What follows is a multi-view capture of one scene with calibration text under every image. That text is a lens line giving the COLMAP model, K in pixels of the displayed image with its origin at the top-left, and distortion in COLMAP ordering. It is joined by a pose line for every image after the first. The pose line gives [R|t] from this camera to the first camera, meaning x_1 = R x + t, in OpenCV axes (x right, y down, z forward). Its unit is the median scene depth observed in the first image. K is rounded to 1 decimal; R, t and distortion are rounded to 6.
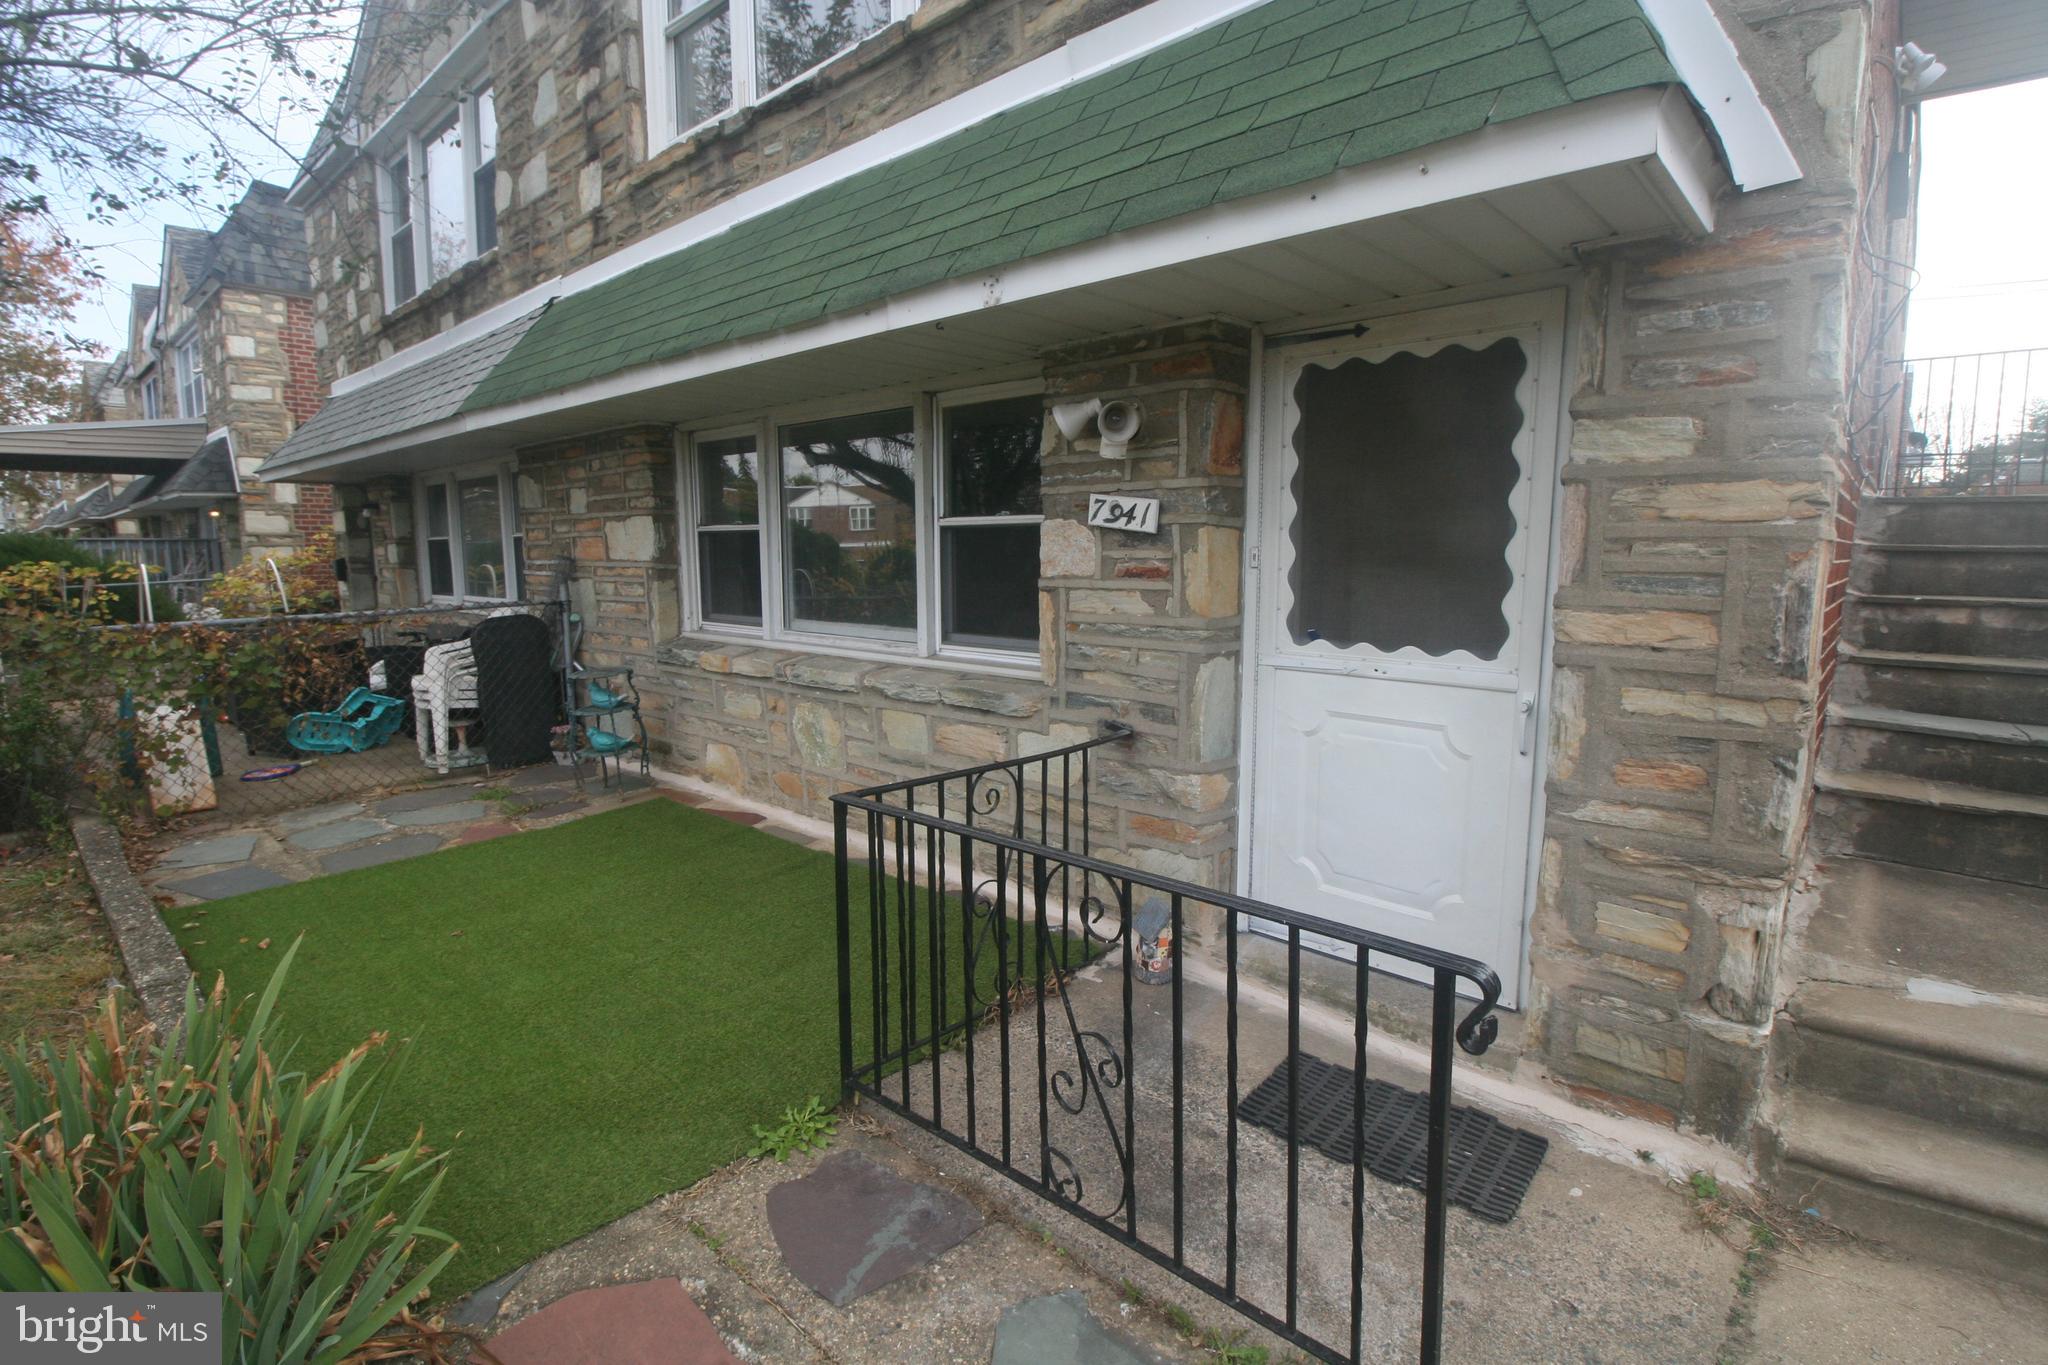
lens RADIAL K [[978.1, 0, 1026.4], [0, 978.1, 675.4], [0, 0, 1]] dist [0.004477, -0.019423]
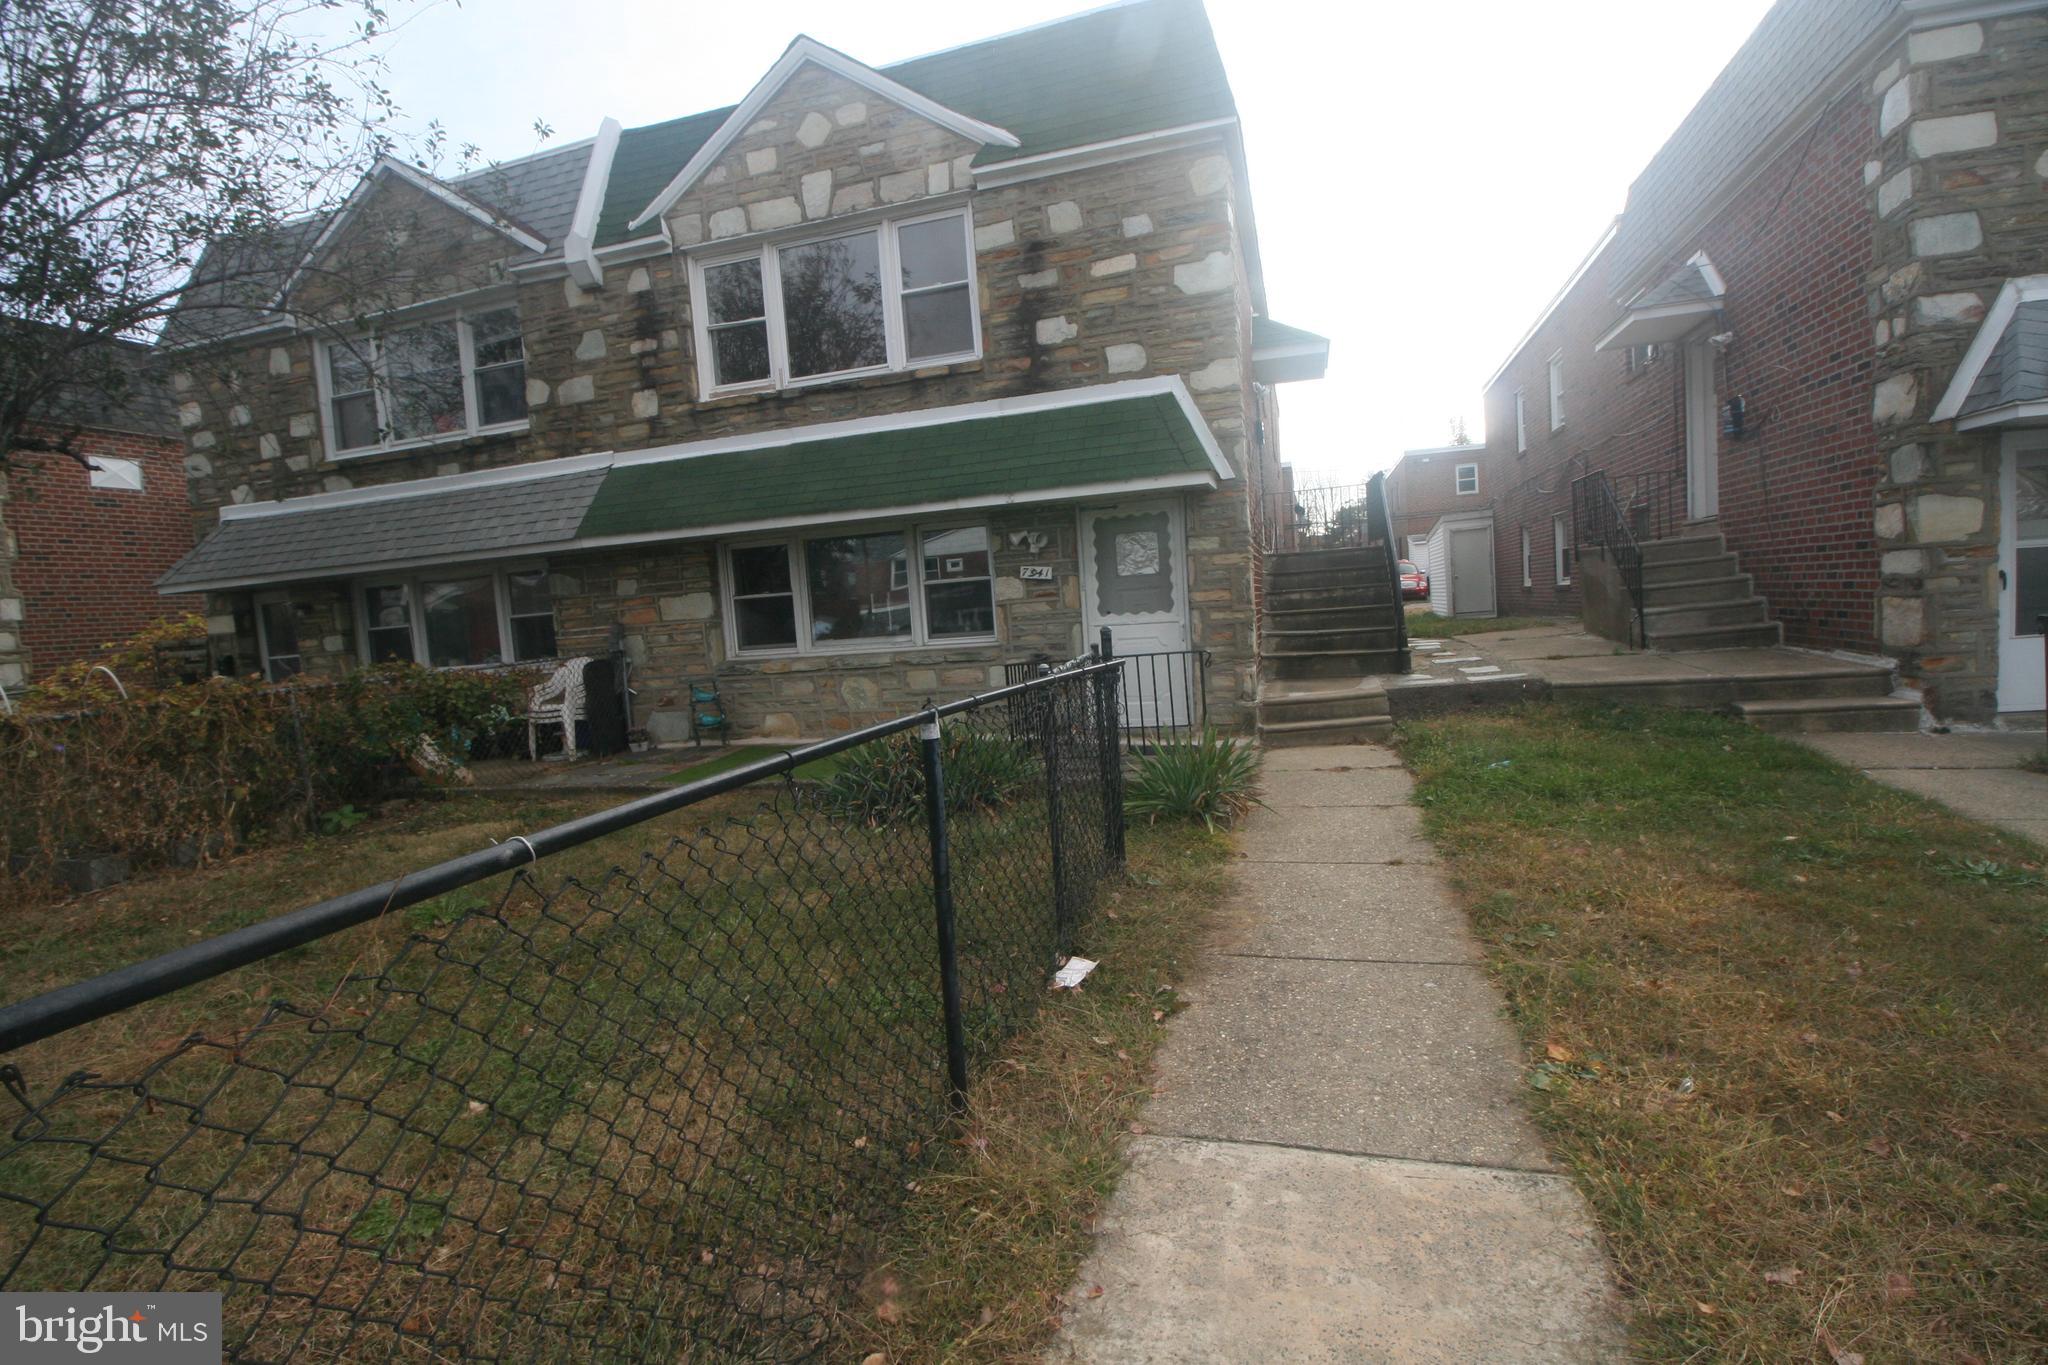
lens RADIAL K [[978.1, 0, 1026.4], [0, 978.1, 675.4], [0, 0, 1]] dist [0.004477, -0.019423]
pose [[0.898265, -0.091633, 0.429795, -0.977906], [0.123902, 0.991150, -0.047640, 0.208047], [-0.421626, 0.096046, 0.901669, -1.207879]]
